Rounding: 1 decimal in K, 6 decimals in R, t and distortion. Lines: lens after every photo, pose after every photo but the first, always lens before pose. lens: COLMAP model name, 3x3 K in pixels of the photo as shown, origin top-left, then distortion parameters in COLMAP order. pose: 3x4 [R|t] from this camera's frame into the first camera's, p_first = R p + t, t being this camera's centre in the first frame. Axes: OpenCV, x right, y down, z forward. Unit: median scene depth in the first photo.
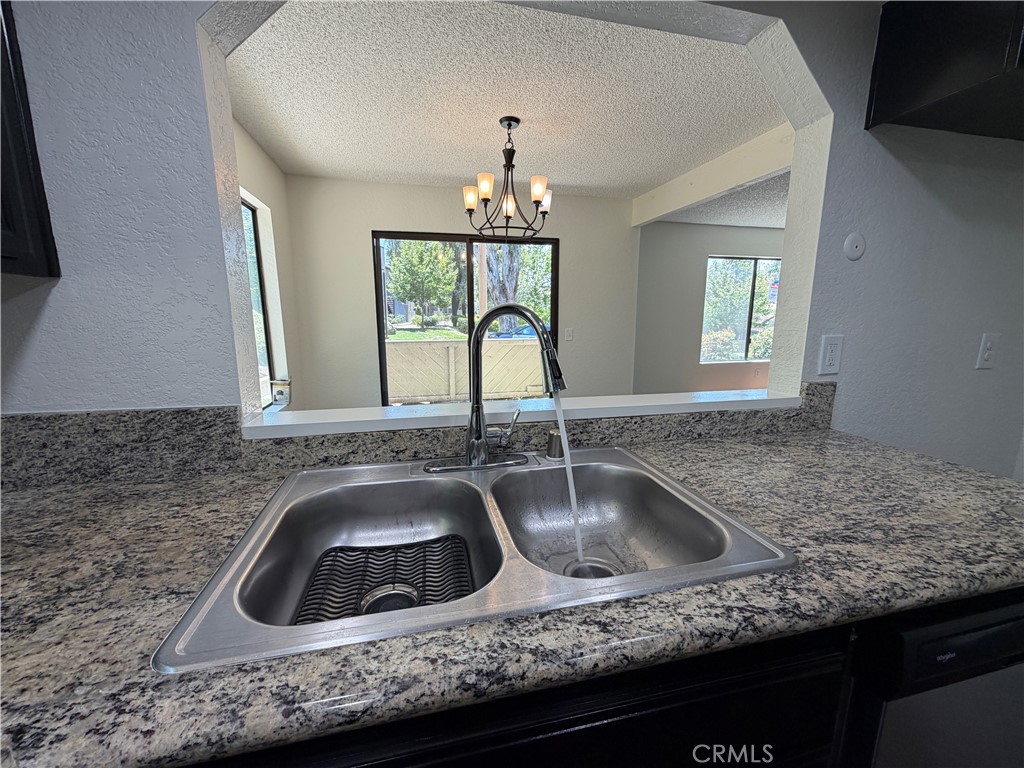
lens RADIAL K [[408.4, 0, 508.7], [0, 408.4, 381.8], [0, 0, 1]] dist [-0.000932, 0.000442]
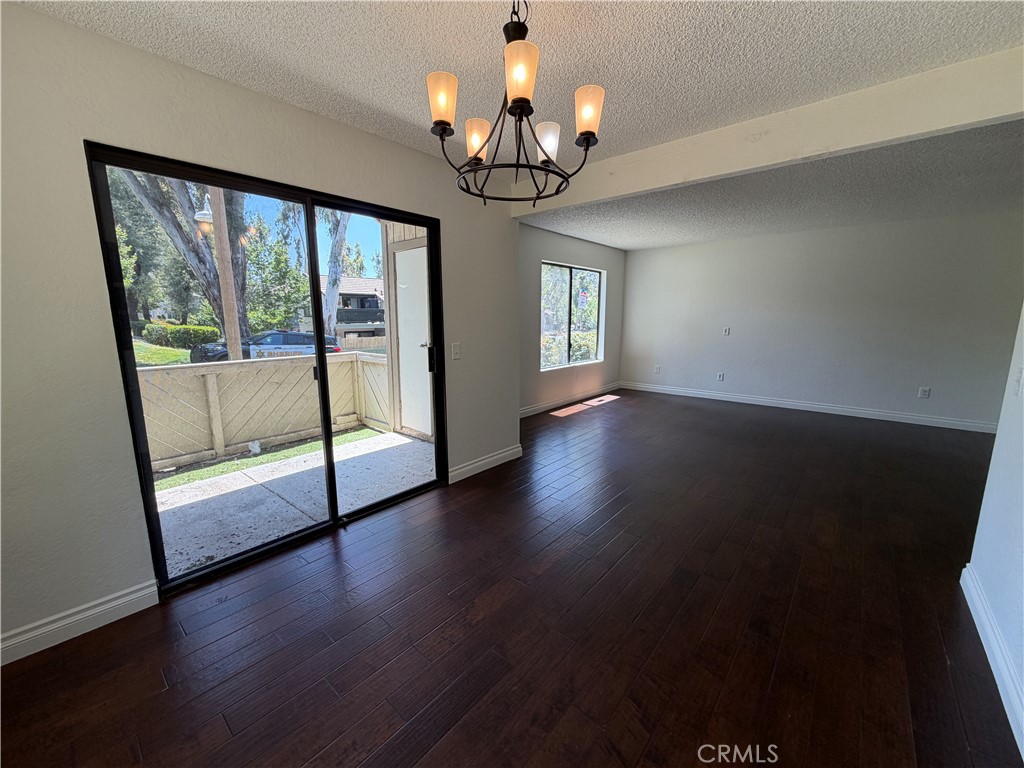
lens RADIAL K [[408.4, 0, 508.7], [0, 408.4, 381.8], [0, 0, 1]] dist [-0.000932, 0.000442]
pose [[0.811299, -0.094550, 0.576935, -0.237181], [0.098745, 0.994819, 0.024176, -0.078022], [-0.576232, 0.037356, 0.816432, 0.382789]]
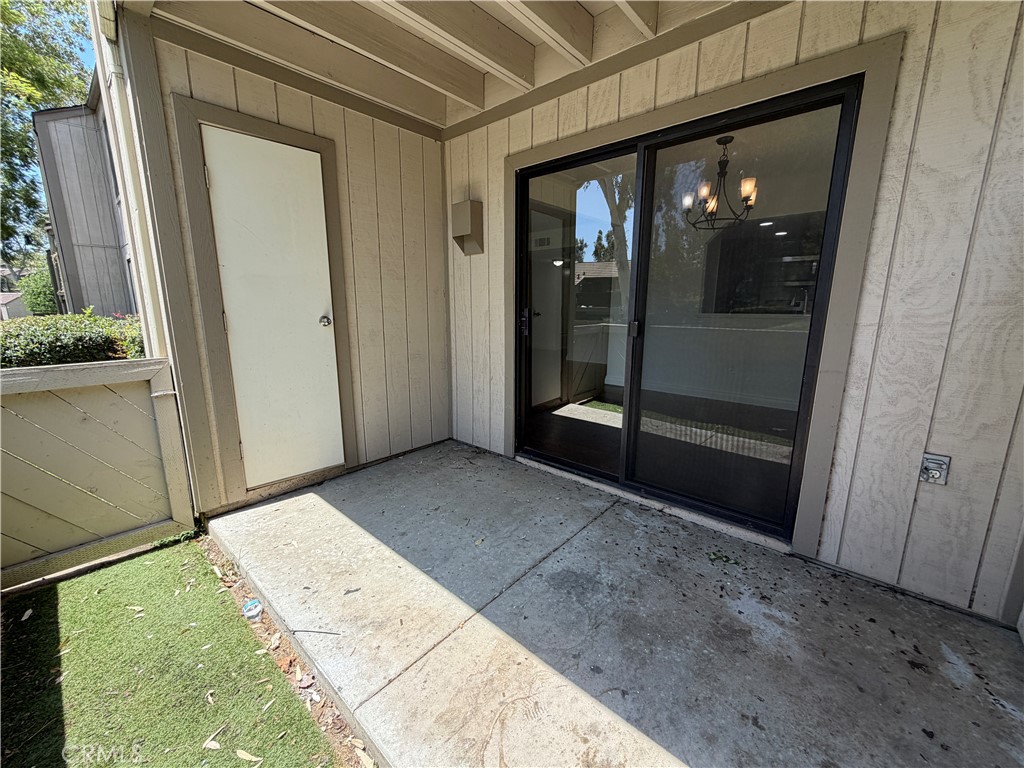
lens RADIAL K [[408.4, 0, 508.7], [0, 408.4, 381.8], [0, 0, 1]] dist [-0.000932, 0.000442]
pose [[-0.568082, -0.156583, 0.807938, -0.513185], [0.134503, 0.950867, 0.278856, -0.230573], [-0.811906, 0.267083, -0.519110, 1.600785]]
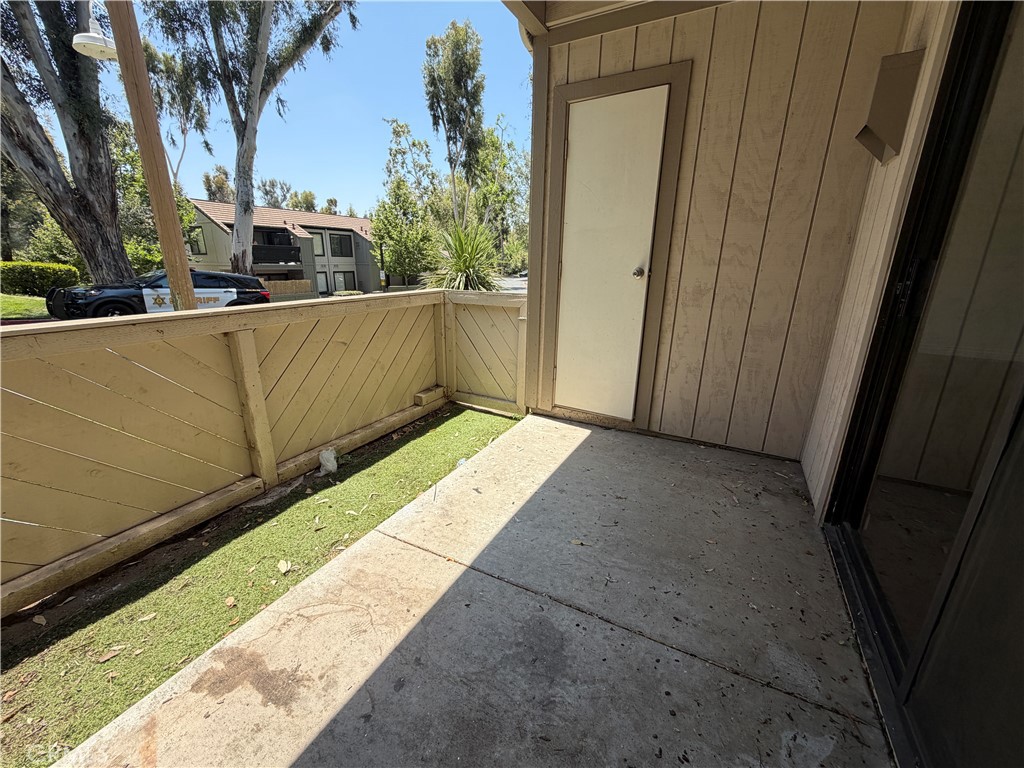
lens RADIAL K [[408.4, 0, 508.7], [0, 408.4, 381.8], [0, 0, 1]] dist [-0.000932, 0.000442]
pose [[0.669259, -0.205698, 0.713990, -0.421164], [0.114882, 0.978008, 0.174077, -0.141808], [-0.734095, -0.034478, 0.678171, 1.151906]]
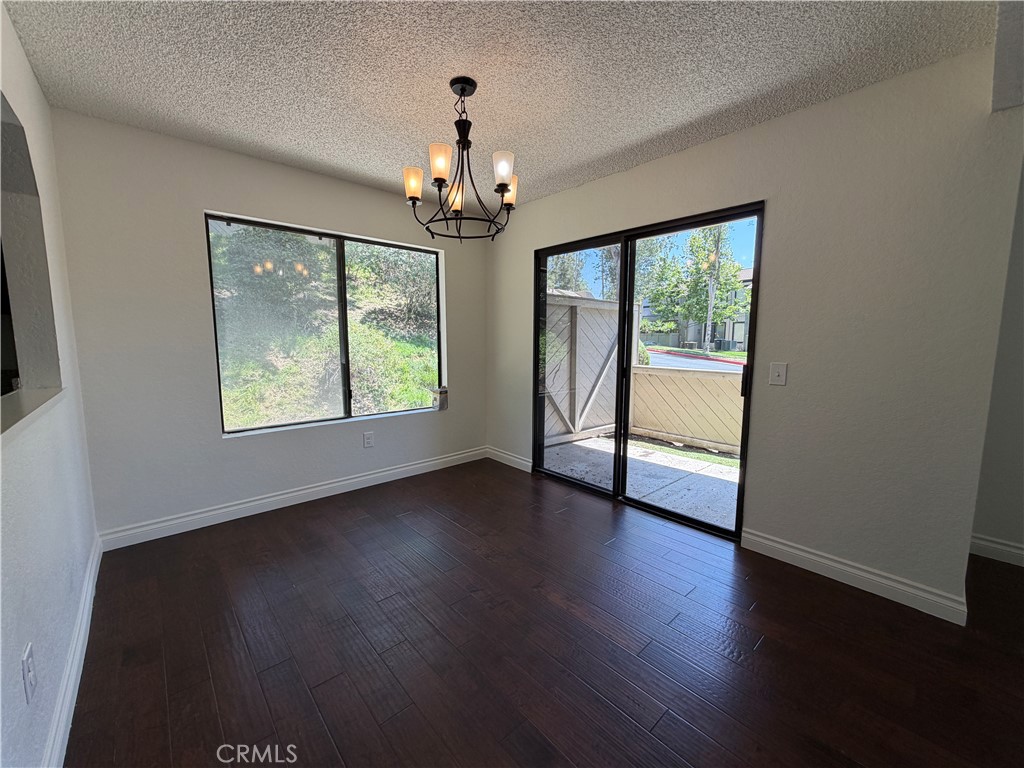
lens RADIAL K [[408.4, 0, 508.7], [0, 408.4, 381.8], [0, 0, 1]] dist [-0.000932, 0.000442]
pose [[0.475385, 0.102313, -0.873809, 0.503995], [-0.151556, 0.987890, 0.033218, -0.080915], [0.866626, 0.116640, 0.485134, 0.496055]]
